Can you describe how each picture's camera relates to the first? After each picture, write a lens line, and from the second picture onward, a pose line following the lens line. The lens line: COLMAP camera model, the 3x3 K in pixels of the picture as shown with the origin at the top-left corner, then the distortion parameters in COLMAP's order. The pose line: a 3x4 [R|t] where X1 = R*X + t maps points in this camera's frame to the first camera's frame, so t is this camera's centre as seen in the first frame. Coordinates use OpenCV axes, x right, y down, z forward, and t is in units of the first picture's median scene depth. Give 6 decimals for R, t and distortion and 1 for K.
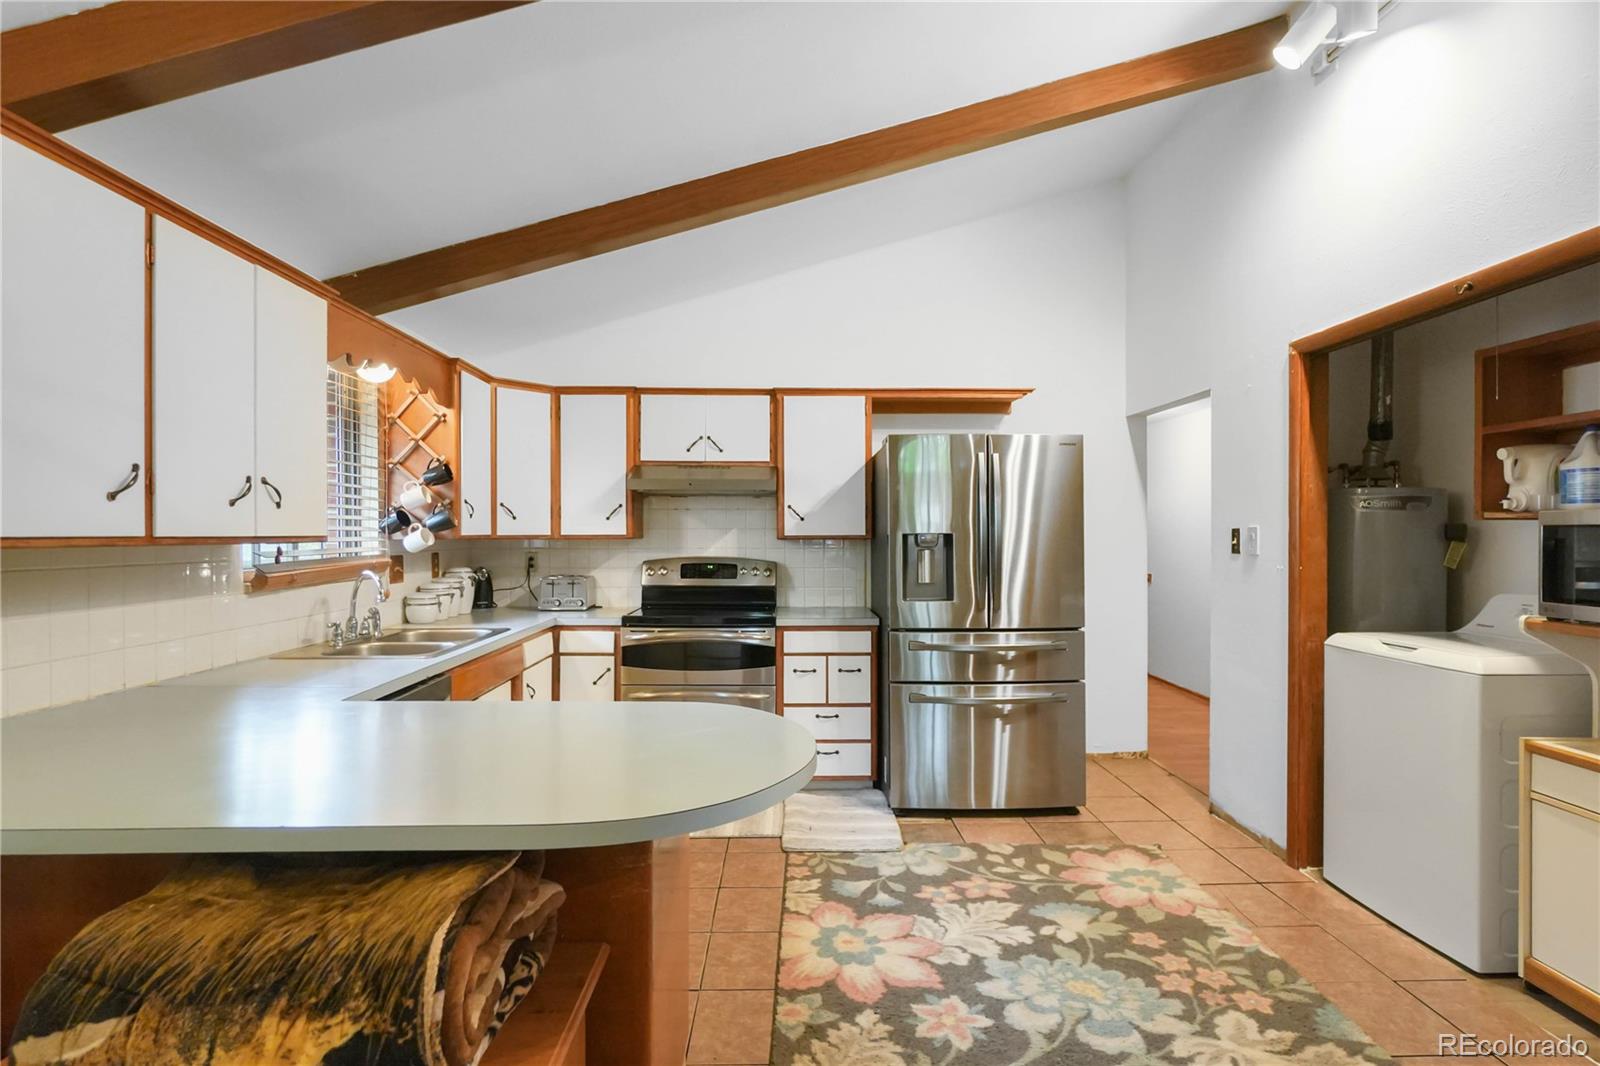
lens RADIAL K [[813.5, 0, 795.9], [0, 813.5, 546.2], [0, 0, 1]] dist [-0.000559, 0.000156]
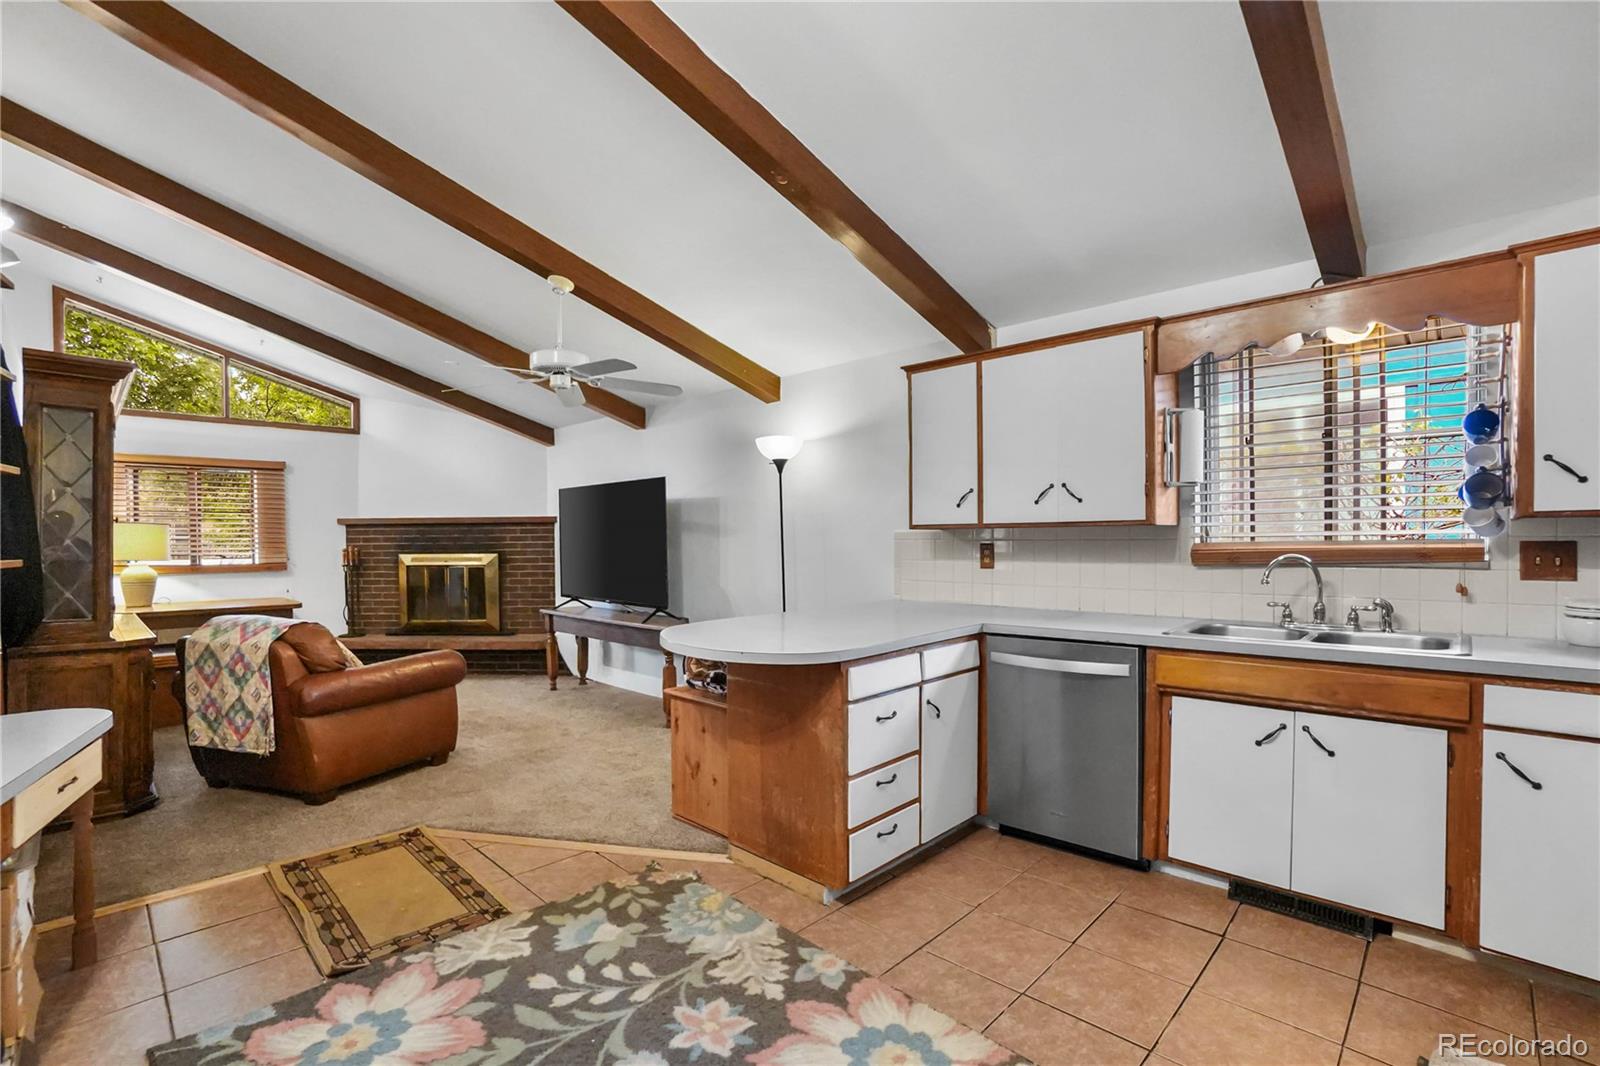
lens RADIAL K [[730.9, 0, 775.0], [0, 730.9, 548.6], [0, 0, 1]] dist [-0.073497, 0.024865]
pose [[-0.722302, 0.019324, -0.691308, 0.379418], [0.000385, 0.999621, 0.027540, 0.000092], [0.691578, 0.019626, -0.722035, 0.893272]]
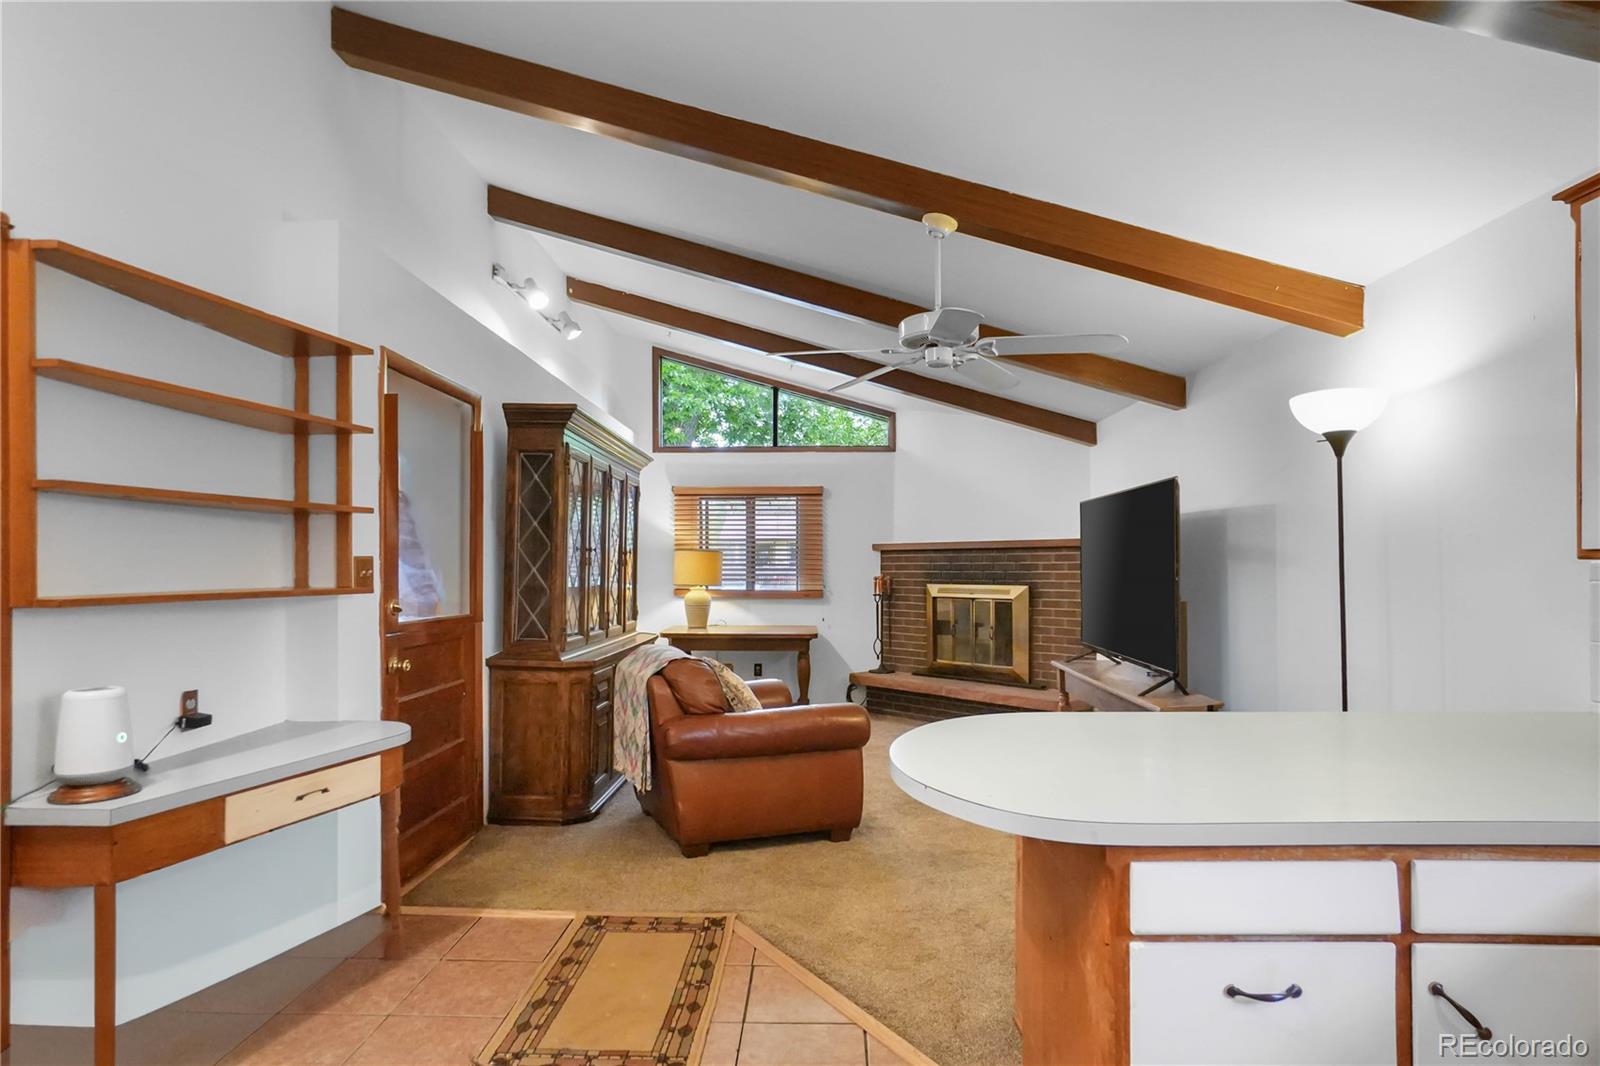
lens RADIAL K [[847.5, 0, 791.7], [0, 847.5, 560.5], [0, 0, 1]] dist [-0.022490, 0.000591]
pose [[-0.998230, 0.005813, 0.059188, 0.027090], [0.006307, 0.999947, 0.008168, -0.005011], [-0.059137, 0.008527, -0.998213, 0.833367]]
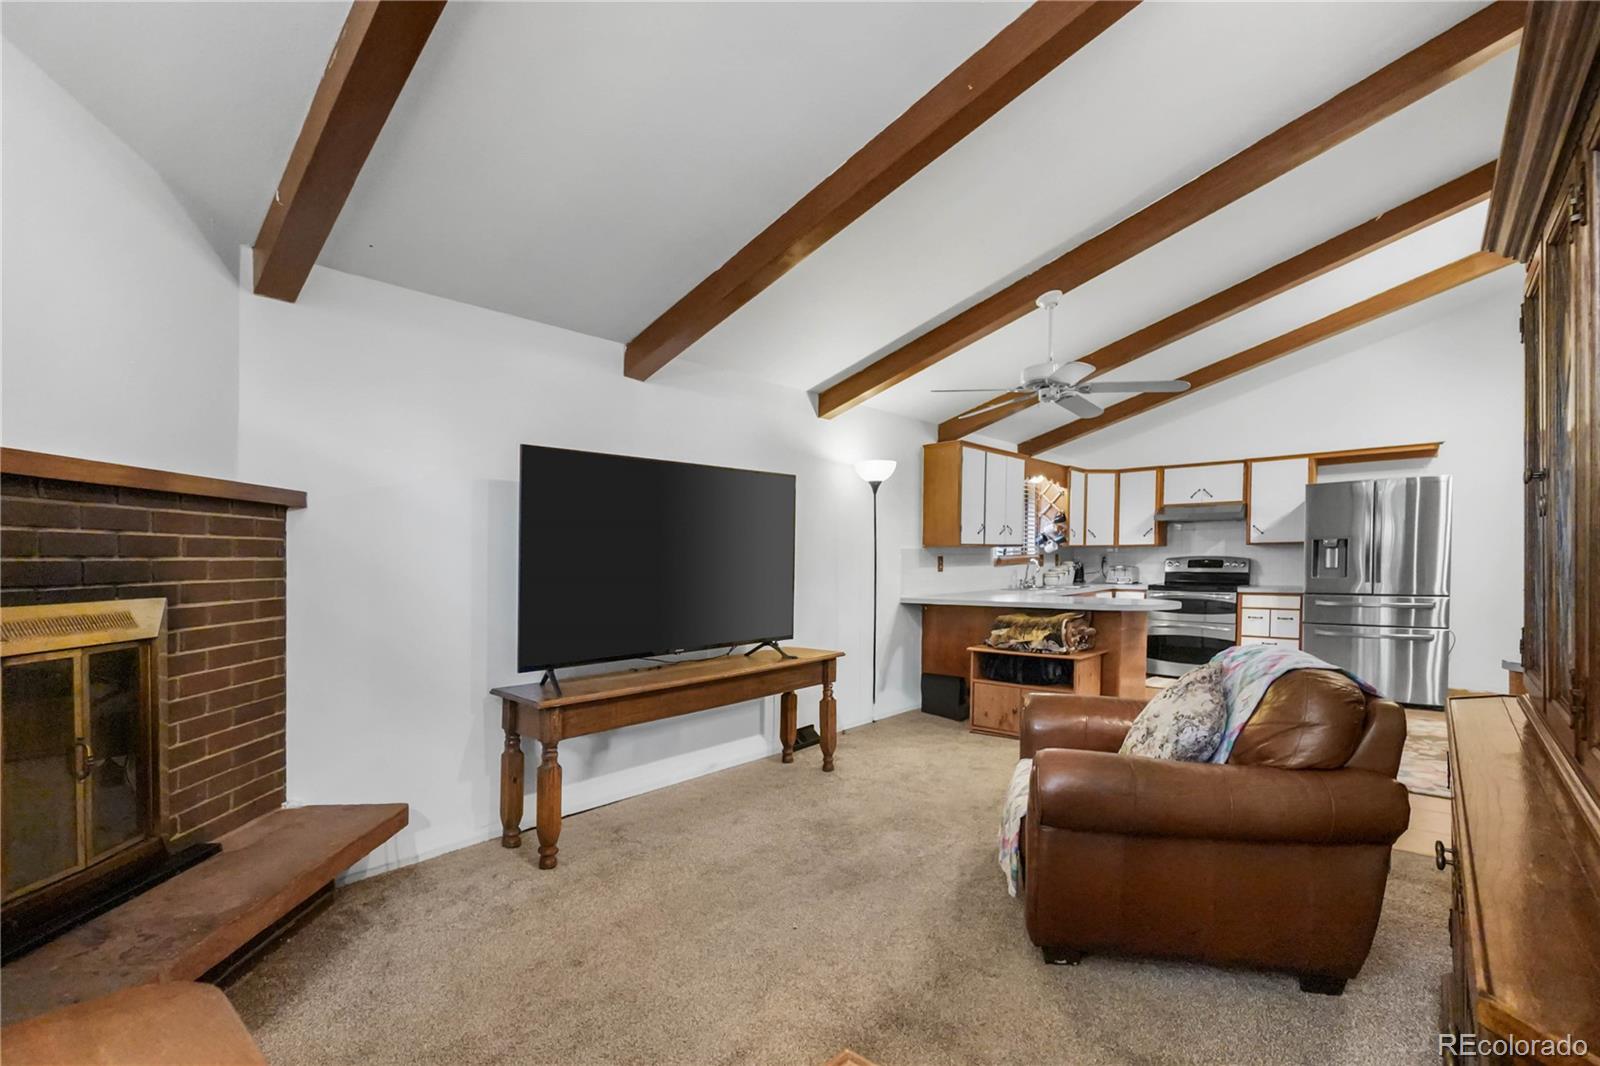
lens RADIAL K [[714.3, 0, 810.8], [0, 714.3, 602.2], [0, 0, 1]] dist [-0.000846, -0.000310]
pose [[0.742479, 0.033878, -0.669013, 0.340376], [0.001172, 0.998653, 0.051871, 0.036510], [0.669869, -0.039298, 0.741439, -0.841358]]
